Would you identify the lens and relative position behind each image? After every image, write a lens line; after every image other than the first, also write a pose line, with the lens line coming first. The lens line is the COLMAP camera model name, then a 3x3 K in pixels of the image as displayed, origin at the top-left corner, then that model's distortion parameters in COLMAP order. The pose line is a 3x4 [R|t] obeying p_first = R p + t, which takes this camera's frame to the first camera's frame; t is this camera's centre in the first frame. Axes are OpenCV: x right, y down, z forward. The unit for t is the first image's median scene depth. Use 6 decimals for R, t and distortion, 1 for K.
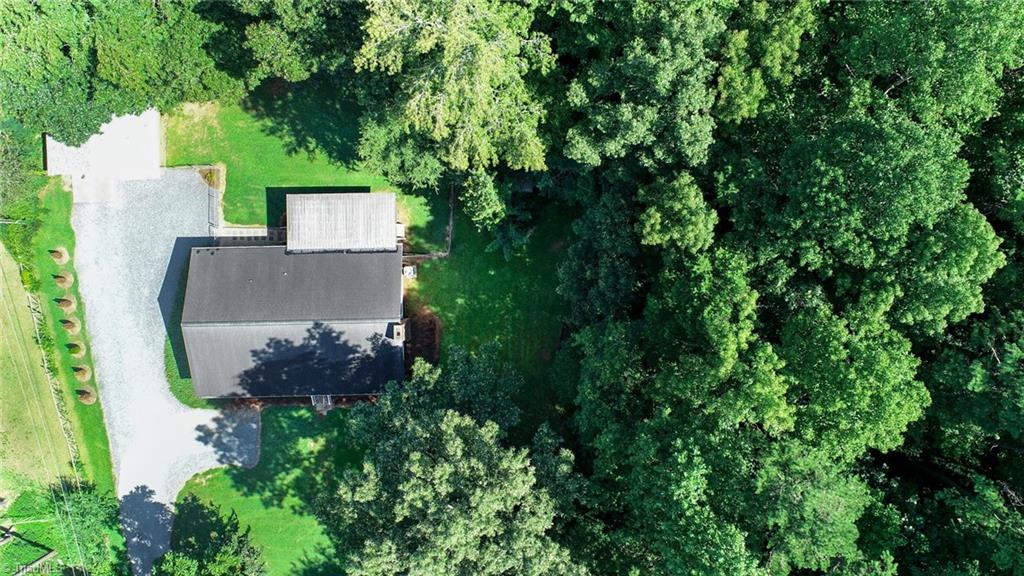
lens RADIAL K [[703.2, 0, 507.3], [0, 703.2, 289.6], [0, 0, 1]] dist [-0.018854, 0.013375]
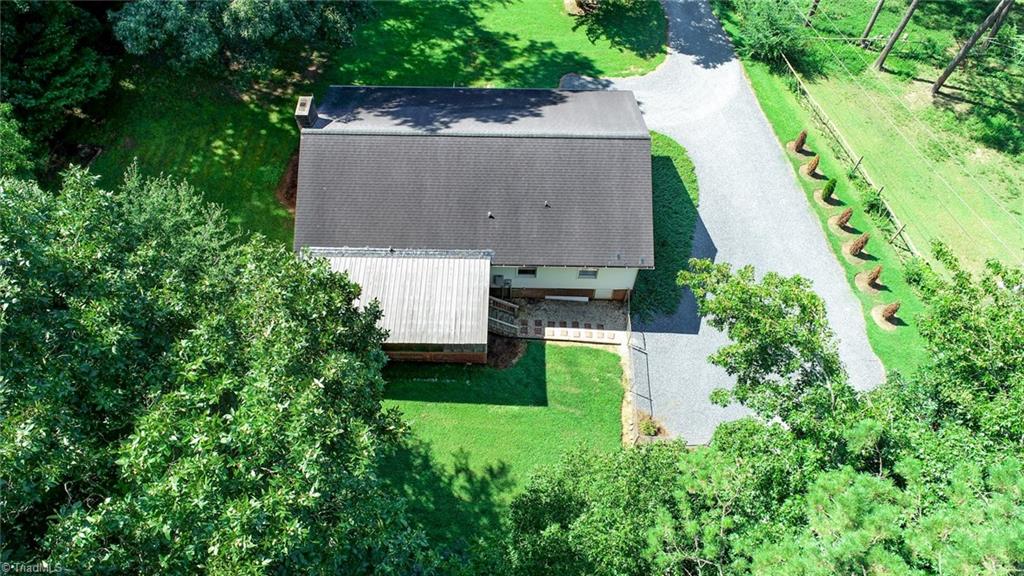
lens RADIAL K [[703.2, 0, 507.0], [0, 703.2, 286.6], [0, 0, 1]] dist [-0.018854, 0.013375]
pose [[-0.998921, -0.043871, -0.015233, -0.296636], [0.028836, -0.843053, 0.537058, -0.359275], [-0.036403, 0.536039, 0.843408, 0.480170]]
